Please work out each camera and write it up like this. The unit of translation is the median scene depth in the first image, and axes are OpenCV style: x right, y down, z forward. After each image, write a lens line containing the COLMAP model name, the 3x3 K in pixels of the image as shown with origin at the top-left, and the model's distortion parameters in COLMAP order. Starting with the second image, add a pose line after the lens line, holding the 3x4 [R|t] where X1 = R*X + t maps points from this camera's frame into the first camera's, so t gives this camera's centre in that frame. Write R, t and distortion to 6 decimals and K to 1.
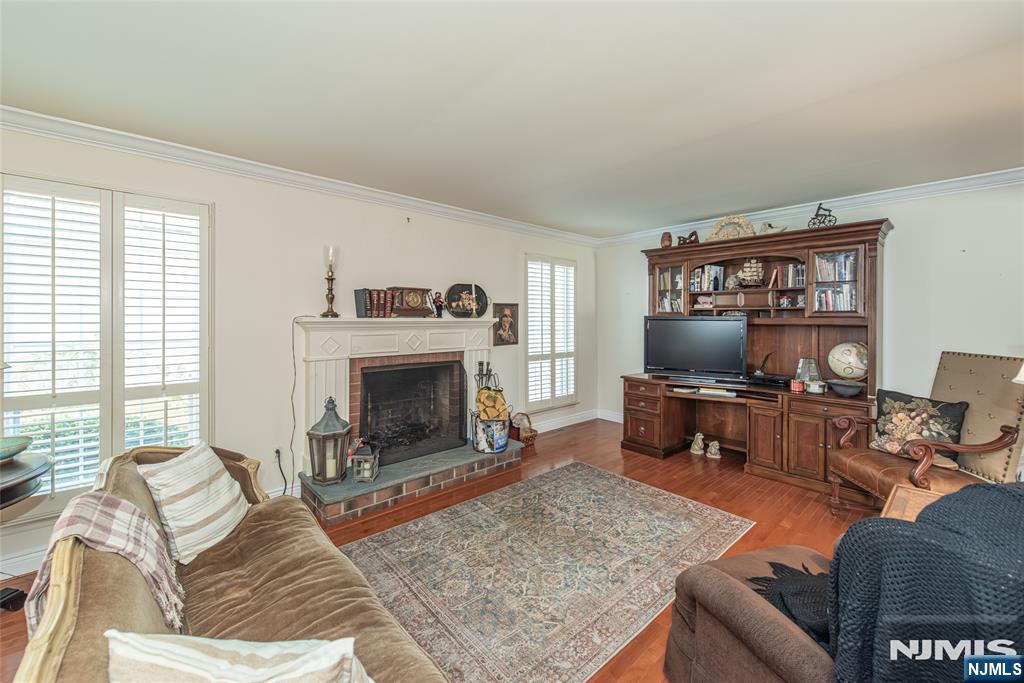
lens RADIAL K [[400.2, 0, 510.6], [0, 400.2, 316.2], [0, 0, 1]] dist [0.010722, -0.000119]
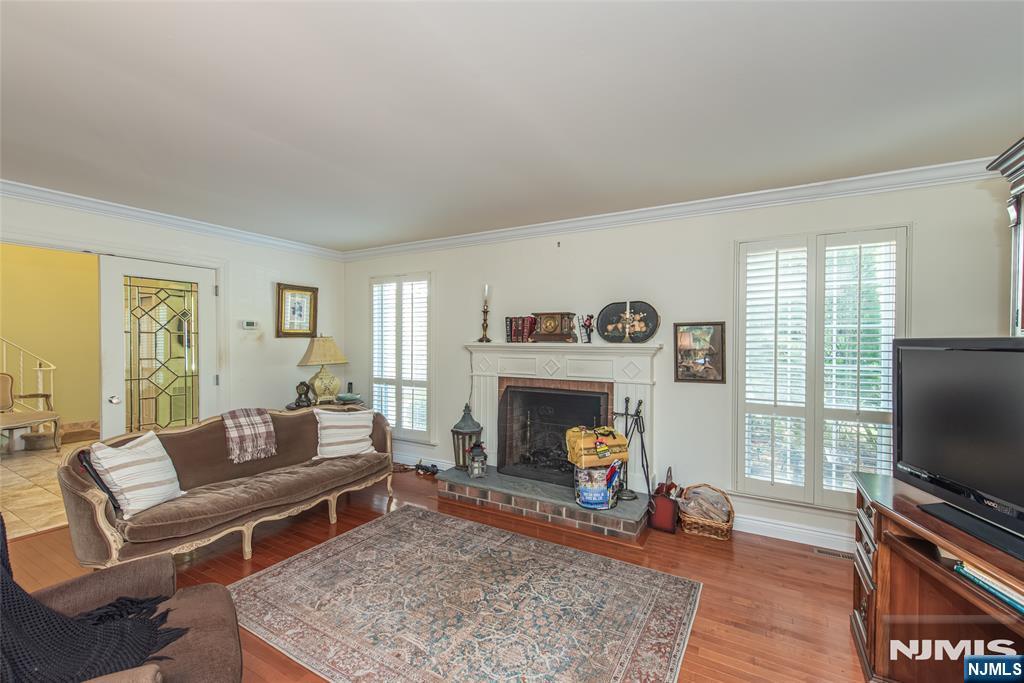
lens RADIAL K [[423.8, 0, 517.3], [0, 423.8, 345.3], [0, 0, 1]] dist [0.012063, 0.000341]
pose [[0.325881, 0.009362, -0.945365, 0.802989], [0.001326, 0.999945, 0.010360, -0.000898], [0.945410, -0.004630, 0.325851, 0.635558]]
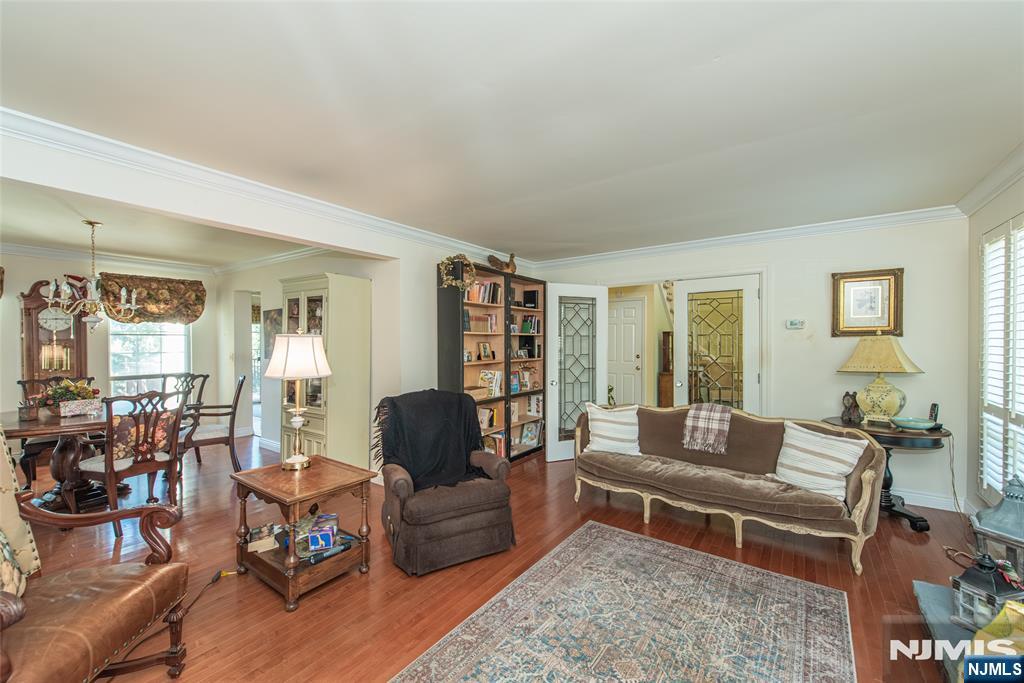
lens RADIAL K [[423.8, 0, 517.3], [0, 423.8, 345.3], [0, 0, 1]] dist [0.012063, 0.000341]
pose [[-0.971711, -0.001185, -0.236171, 0.377169], [-0.002697, 0.999978, 0.006080, 0.004631], [0.236159, 0.006545, -0.971692, 1.290643]]
